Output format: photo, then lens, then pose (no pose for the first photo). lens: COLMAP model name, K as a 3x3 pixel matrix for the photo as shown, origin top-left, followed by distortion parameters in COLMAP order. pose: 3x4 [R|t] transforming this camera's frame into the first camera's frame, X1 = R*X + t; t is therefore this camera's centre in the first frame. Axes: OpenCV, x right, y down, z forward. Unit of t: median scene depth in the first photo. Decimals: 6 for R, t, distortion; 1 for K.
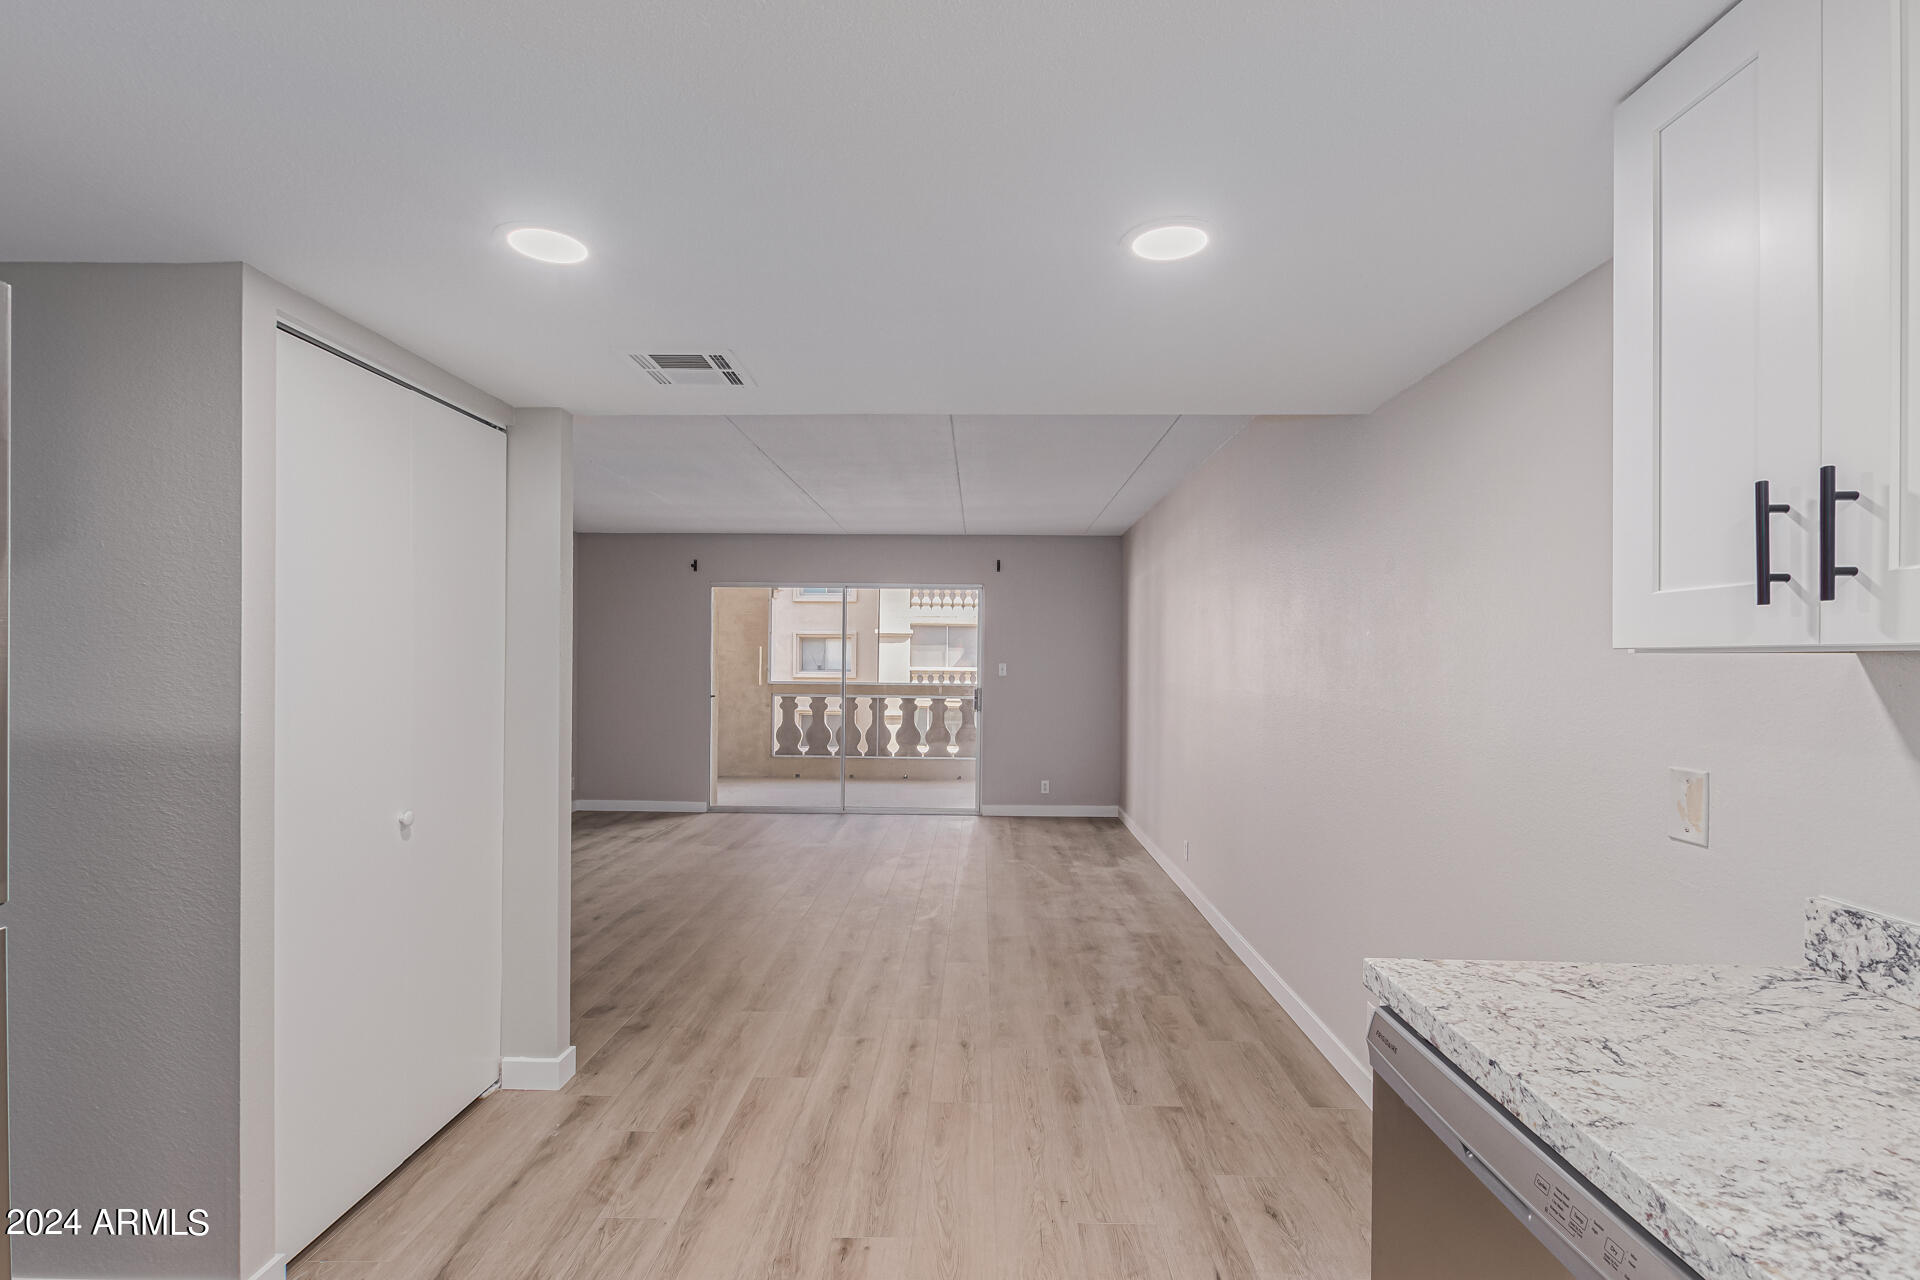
lens RADIAL K [[898.2, 0, 976.0], [0, 898.2, 651.1], [0, 0, 1]] dist [0.003723, -0.001326]
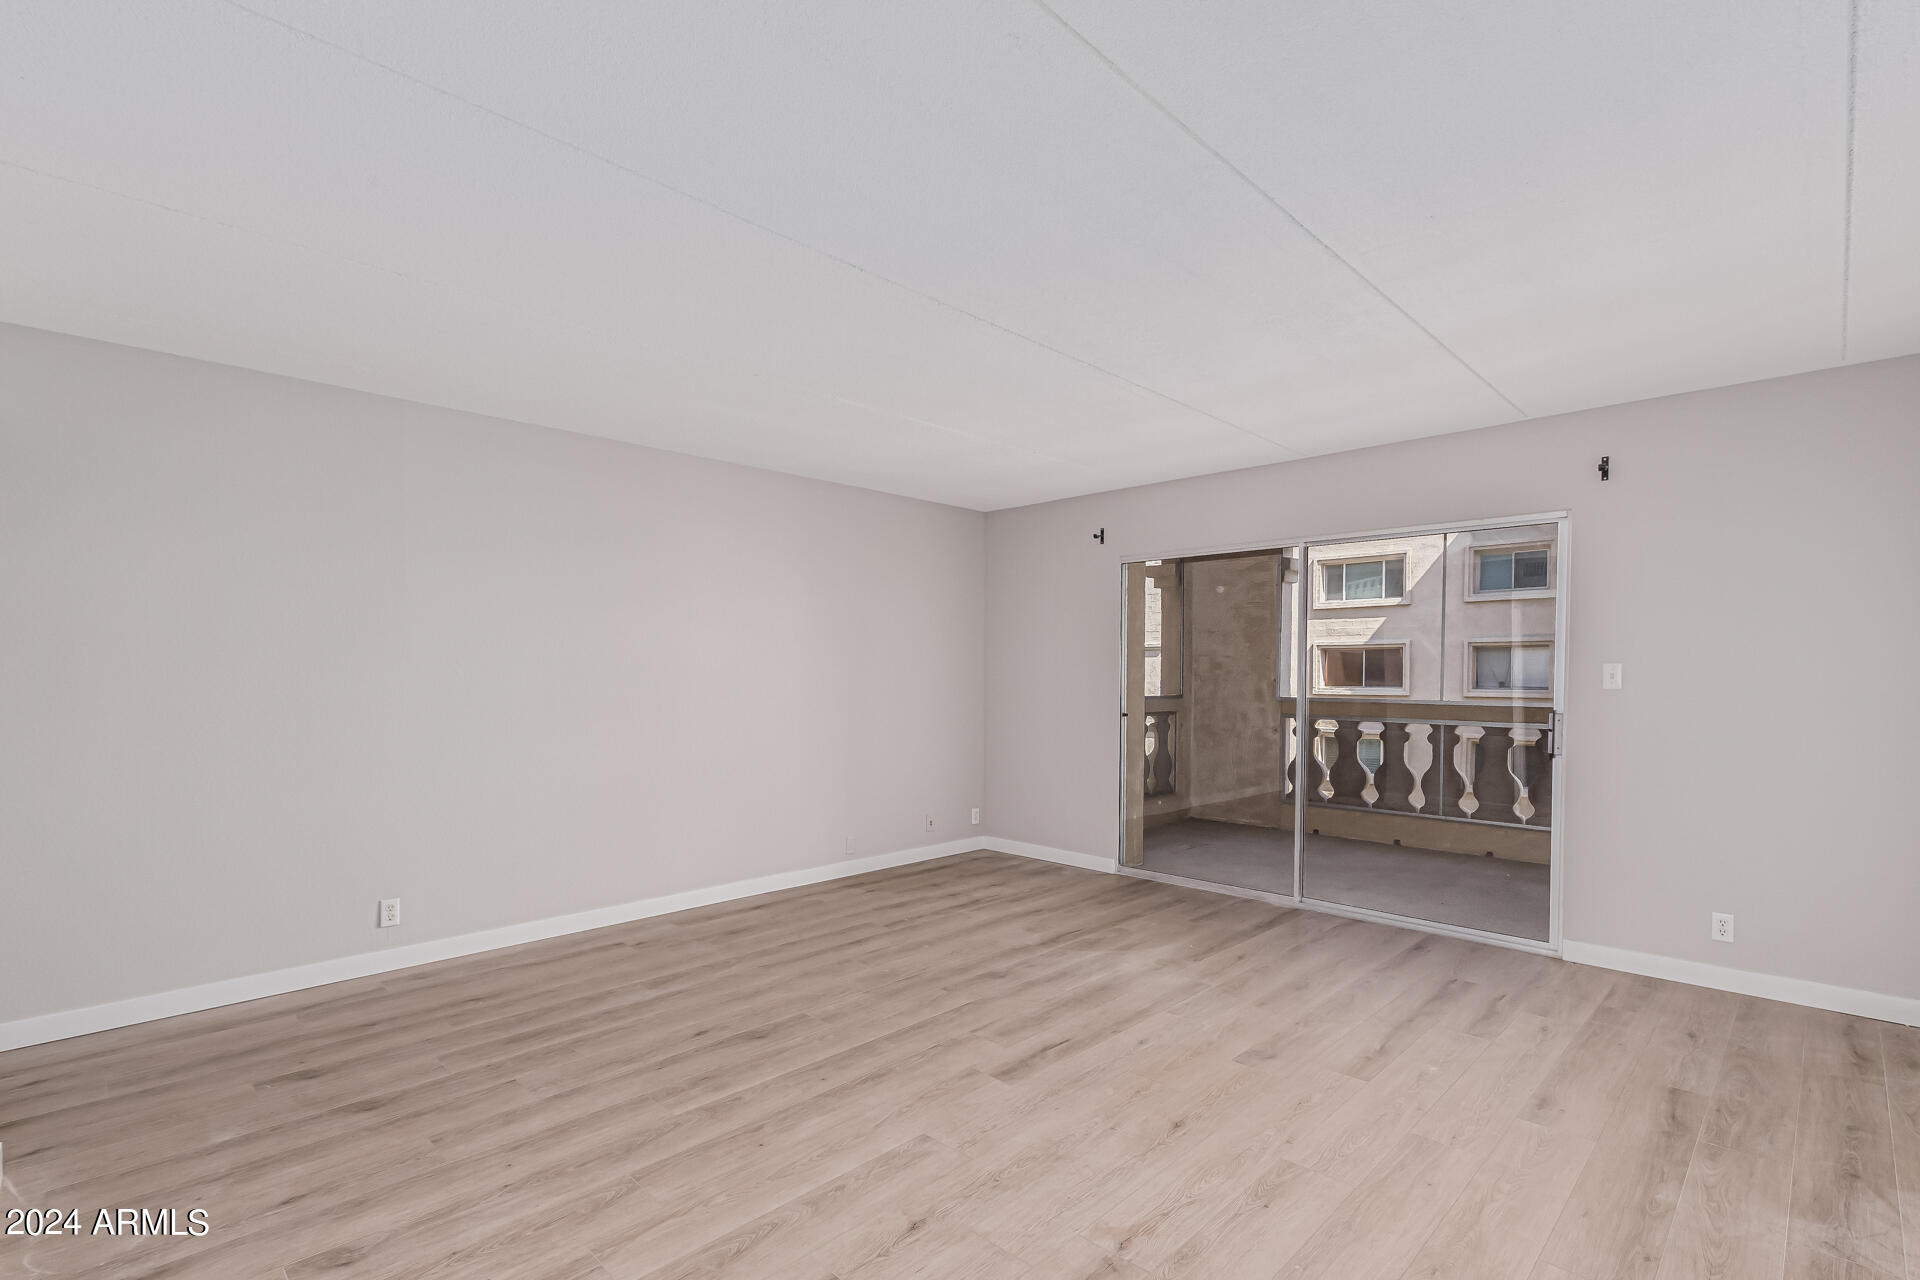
lens RADIAL K [[903.9, 0, 955.5], [0, 903.9, 679.2], [0, 0, 1]] dist [0.001790, -0.001416]
pose [[0.720287, -0.000589, -0.693676, 0.125763], [0.008375, 0.999934, 0.007846, 0.016210], [0.693625, -0.011461, 0.720245, 0.416215]]
